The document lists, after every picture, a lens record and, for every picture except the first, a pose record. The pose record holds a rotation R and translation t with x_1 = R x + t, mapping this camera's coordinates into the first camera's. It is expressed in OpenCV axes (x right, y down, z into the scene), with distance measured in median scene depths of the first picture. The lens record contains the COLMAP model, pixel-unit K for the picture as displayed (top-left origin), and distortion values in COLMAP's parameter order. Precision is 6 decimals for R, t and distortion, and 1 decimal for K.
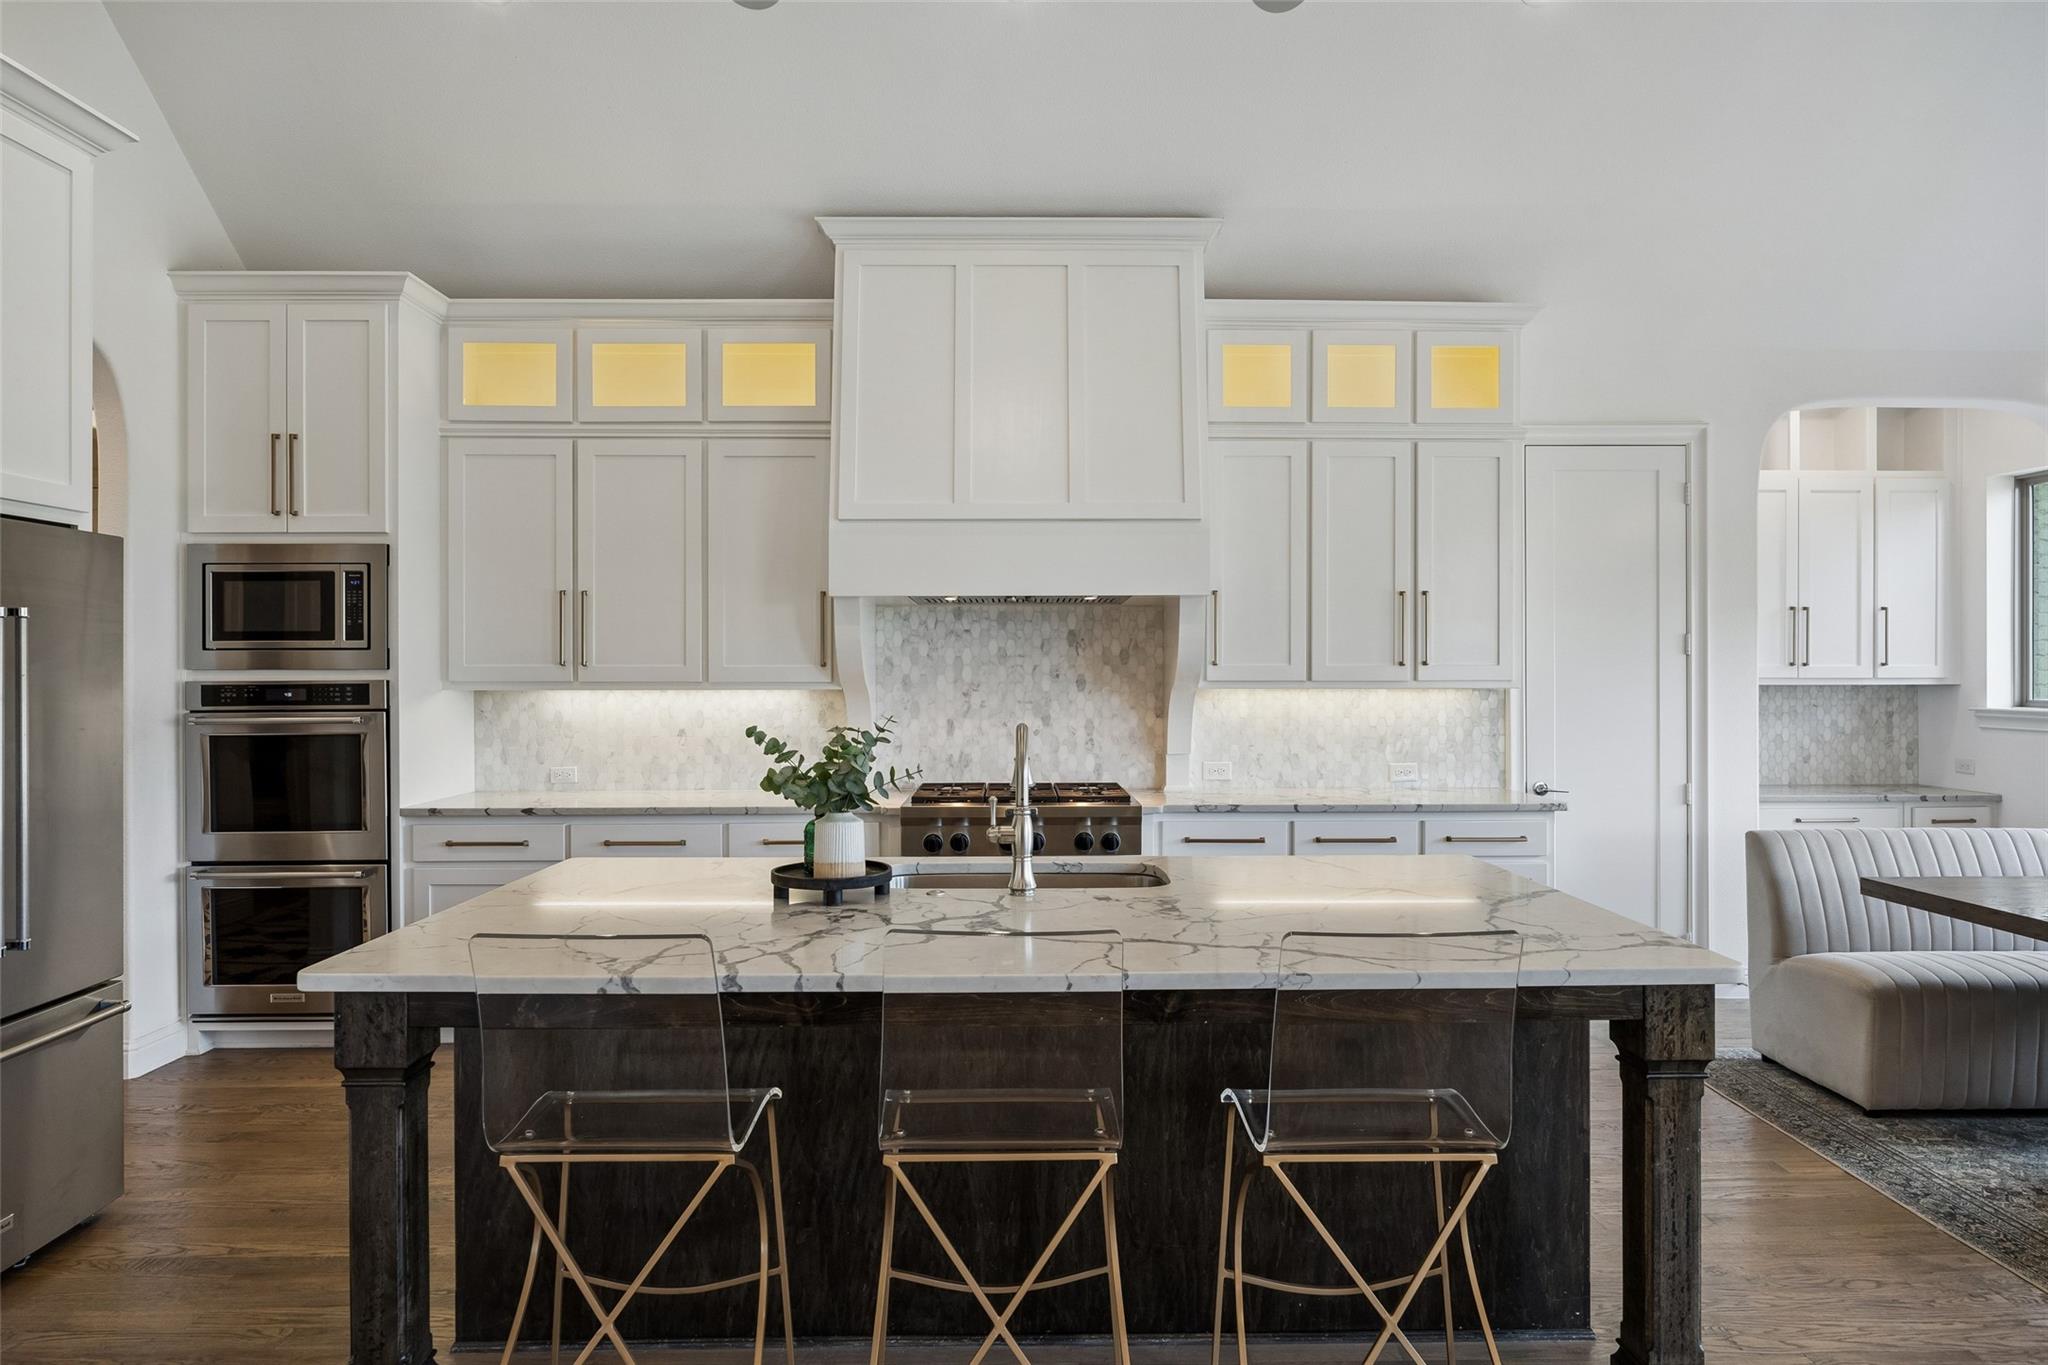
lens RADIAL K [[1211.7, 0, 1026.2], [0, 1211.7, 676.8], [0, 0, 1]] dist [0.000255, -0.000980]
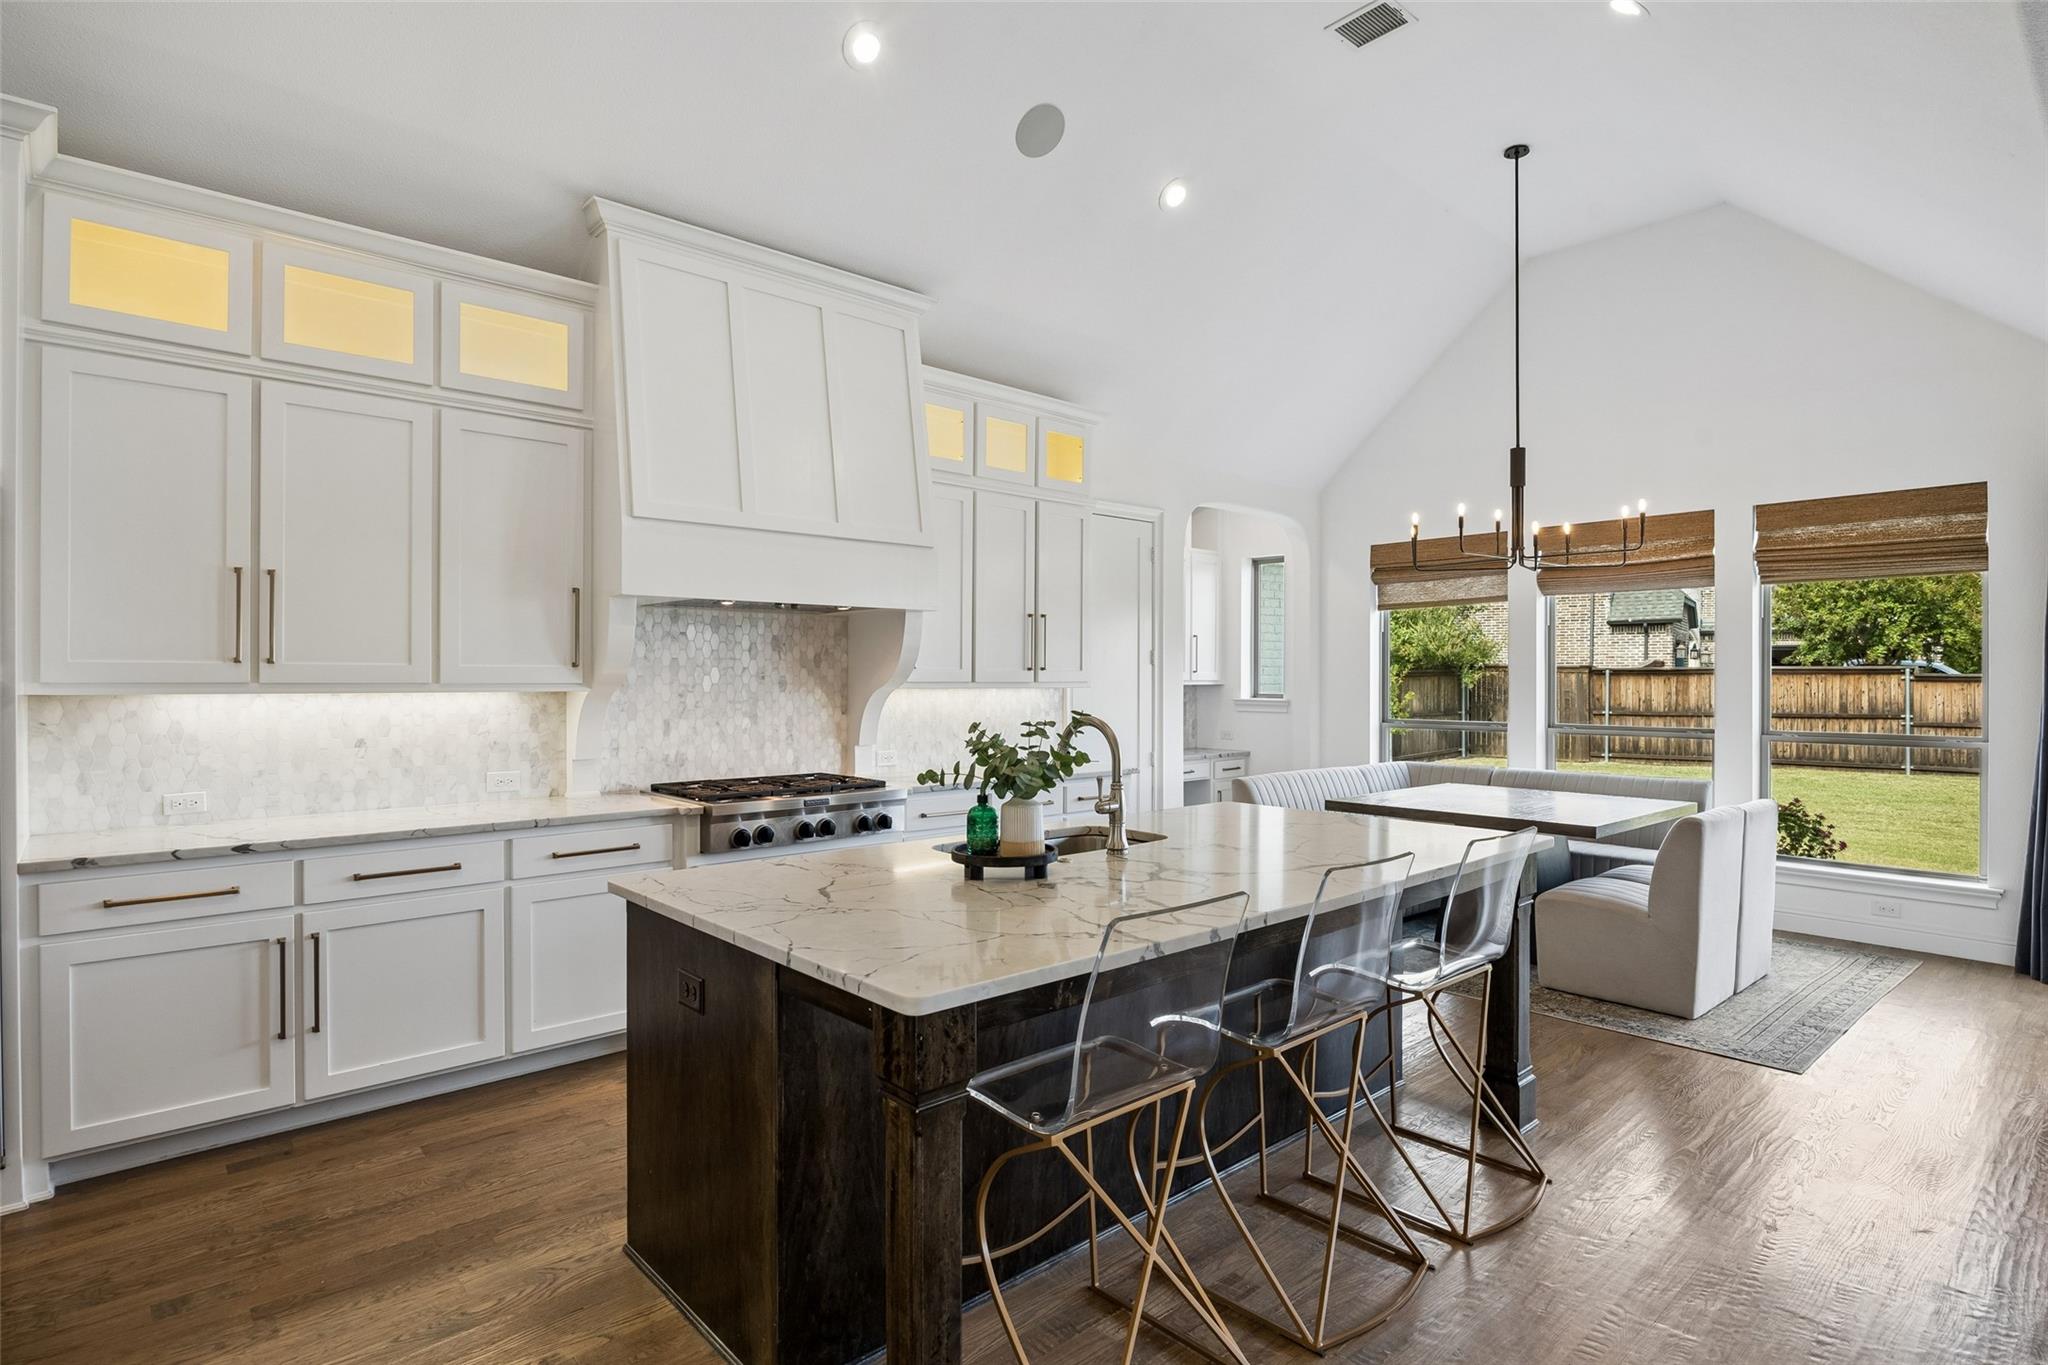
lens RADIAL K [[1057.0, 0, 1024.0], [0, 1057.0, 682.5], [0, 0, 1]] dist [-0.001116, -0.000015]
pose [[0.750336, -0.000247, 0.661057, -0.449886], [-0.001466, 0.999997, 0.002037, 0.001479], [-0.661055, -0.002498, 0.750333, 0.143751]]
